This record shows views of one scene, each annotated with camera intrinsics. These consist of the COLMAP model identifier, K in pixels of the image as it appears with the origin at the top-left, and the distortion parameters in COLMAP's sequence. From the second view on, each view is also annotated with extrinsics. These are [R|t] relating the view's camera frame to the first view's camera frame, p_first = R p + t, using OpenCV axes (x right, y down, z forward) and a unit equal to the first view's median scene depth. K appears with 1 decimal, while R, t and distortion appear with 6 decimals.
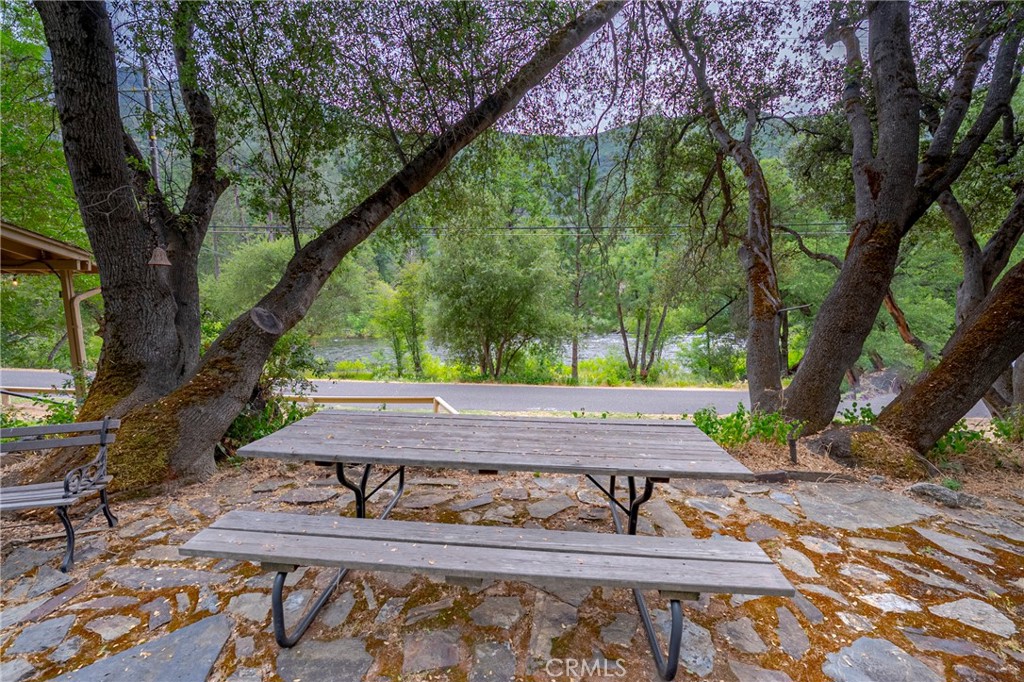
lens RADIAL K [[407.4, 0, 509.2], [0, 407.4, 340.5], [0, 0, 1]] dist [-0.013759, 0.000895]
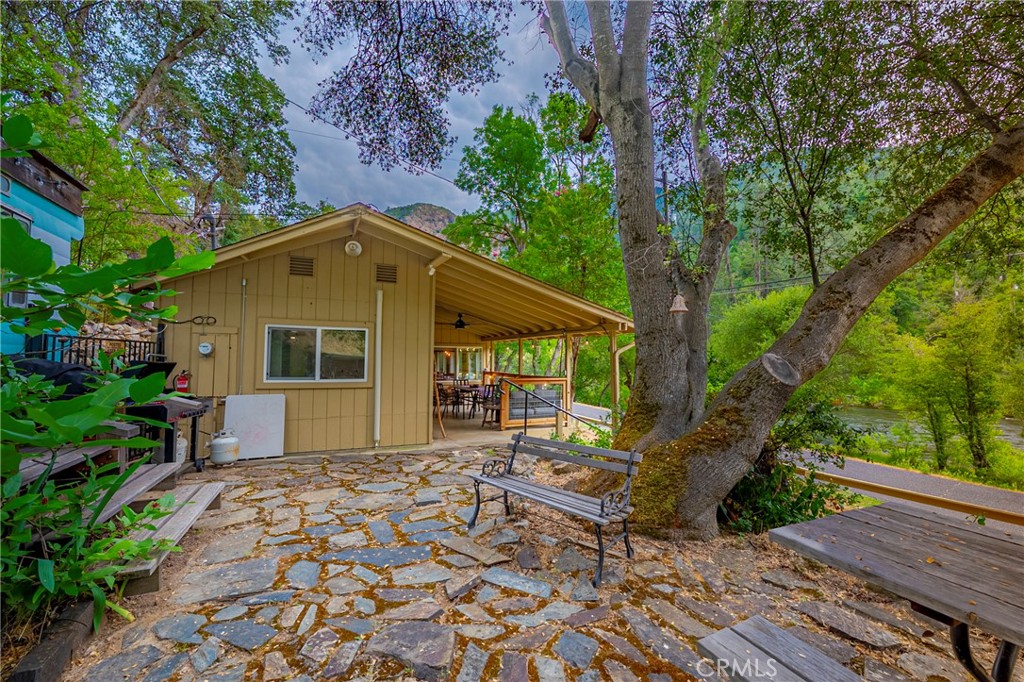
lens RADIAL K [[407.4, 0, 512.7], [0, 407.4, 341.1], [0, 0, 1]] dist [-0.013759, 0.000895]
pose [[0.481714, -0.039492, -0.875438, -0.140292], [-0.089459, 0.991549, -0.093955, 0.024382], [0.871750, 0.123575, 0.474110, 0.122536]]
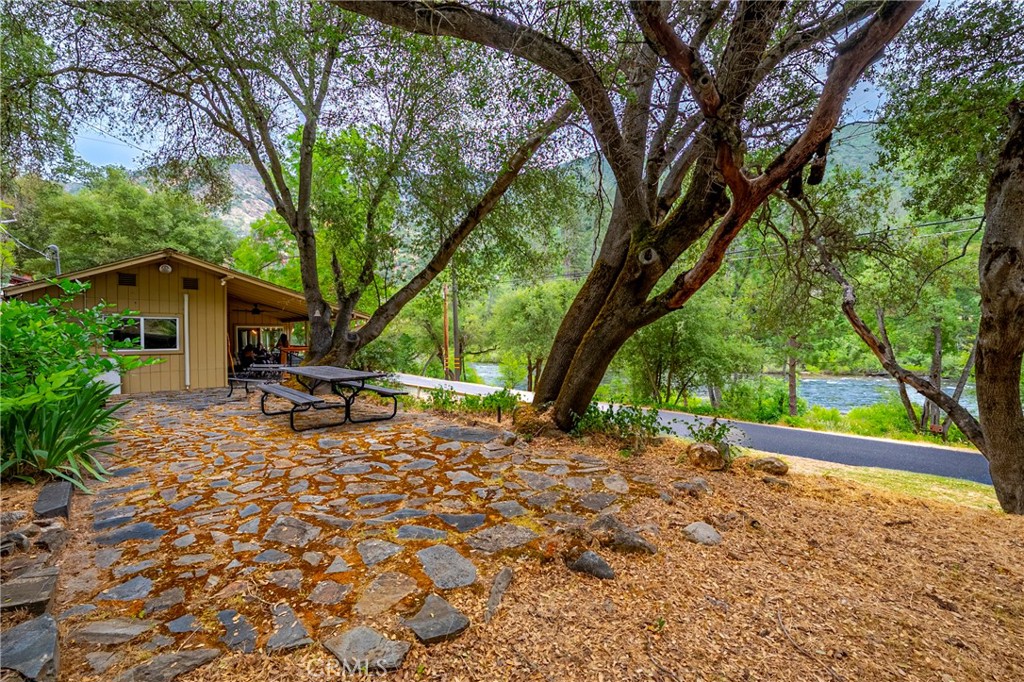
lens RADIAL K [[407.4, 0, 511.1], [0, 407.4, 341.6], [0, 0, 1]] dist [-0.013759, 0.000895]
pose [[0.754814, 0.001746, -0.655937, 1.763221], [-0.055810, 0.996541, -0.061570, 0.074898], [0.653561, 0.083082, 0.752300, -0.207190]]
